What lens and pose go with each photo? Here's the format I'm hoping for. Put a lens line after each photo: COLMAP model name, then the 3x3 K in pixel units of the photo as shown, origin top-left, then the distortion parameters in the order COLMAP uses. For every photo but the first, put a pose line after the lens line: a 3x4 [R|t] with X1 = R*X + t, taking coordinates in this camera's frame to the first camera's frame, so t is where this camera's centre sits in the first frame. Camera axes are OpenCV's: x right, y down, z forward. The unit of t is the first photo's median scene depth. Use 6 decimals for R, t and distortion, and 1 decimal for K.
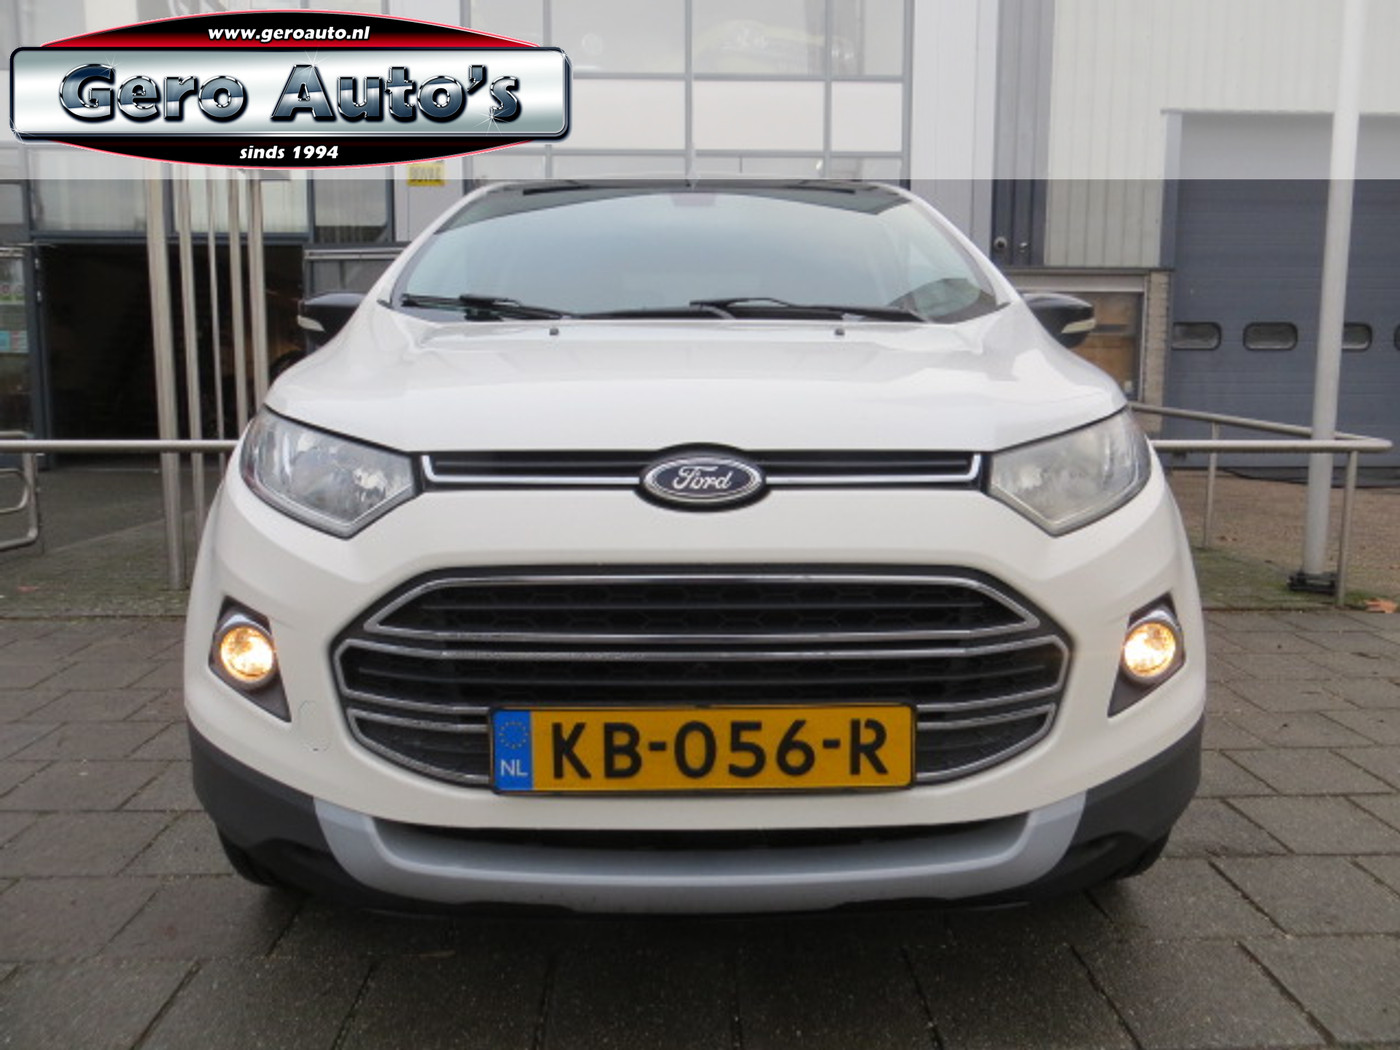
lens RADIAL K [[1025.2, 0, 700.0], [0, 1025.2, 525.0], [0, 0, 1]] dist [-0.016191, 0.001000]
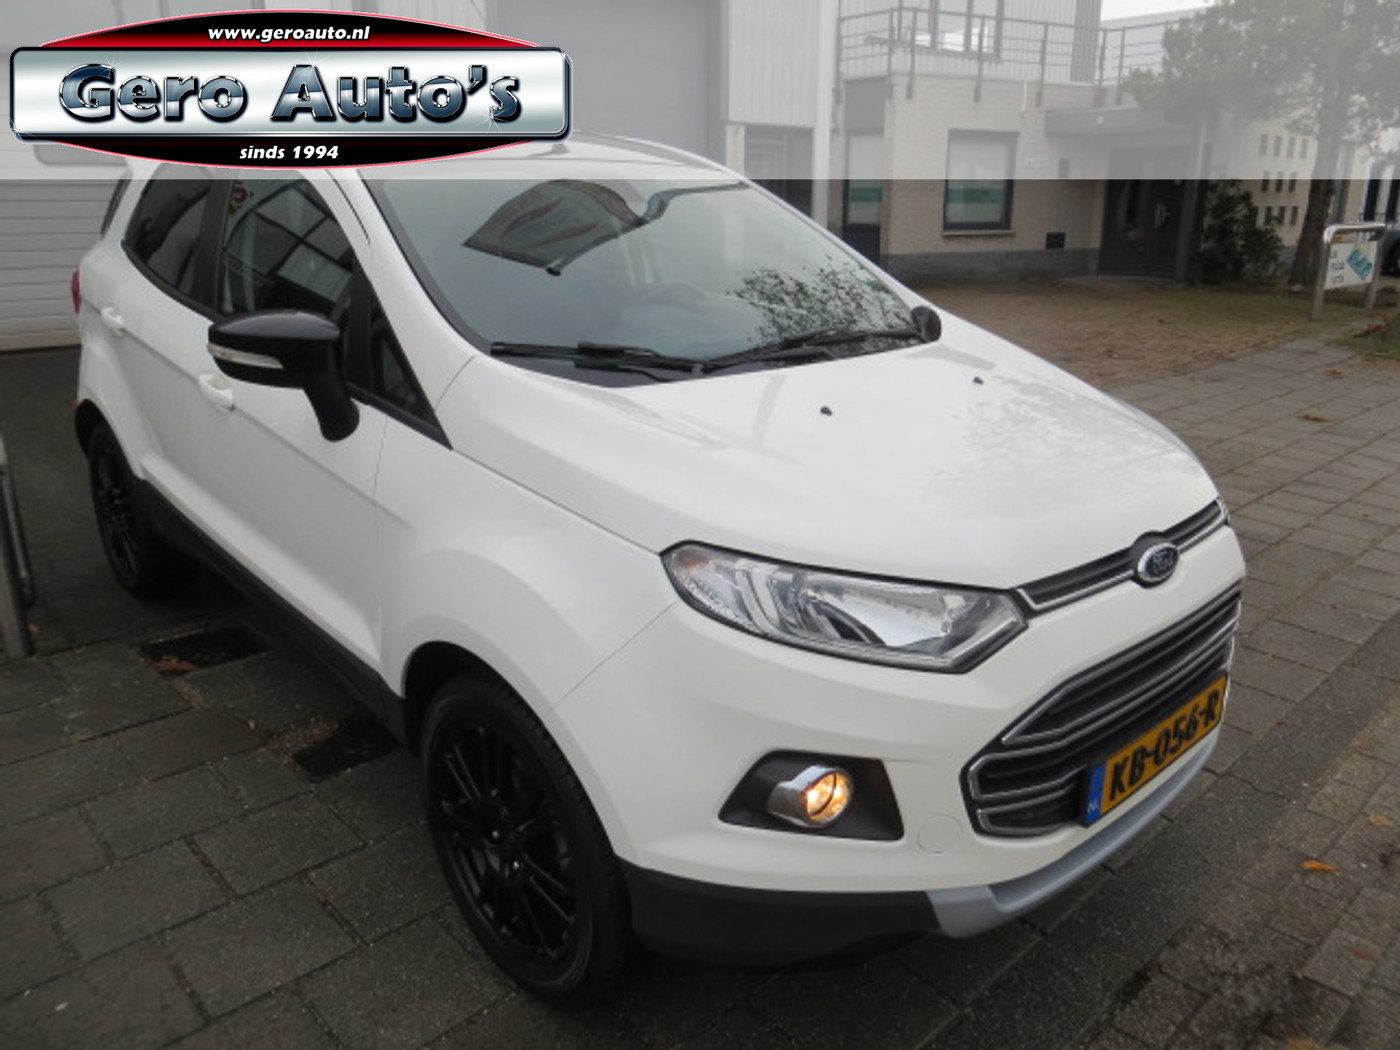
lens RADIAL K [[1025.2, 0, 700.0], [0, 1025.2, 525.0], [0, 0, 1]] dist [-0.016191, 0.001000]
pose [[0.755719, -0.200916, 0.623315, -1.251335], [0.084172, 0.973682, 0.211800, -0.414838], [-0.649464, -0.107595, 0.752742, 0.357248]]
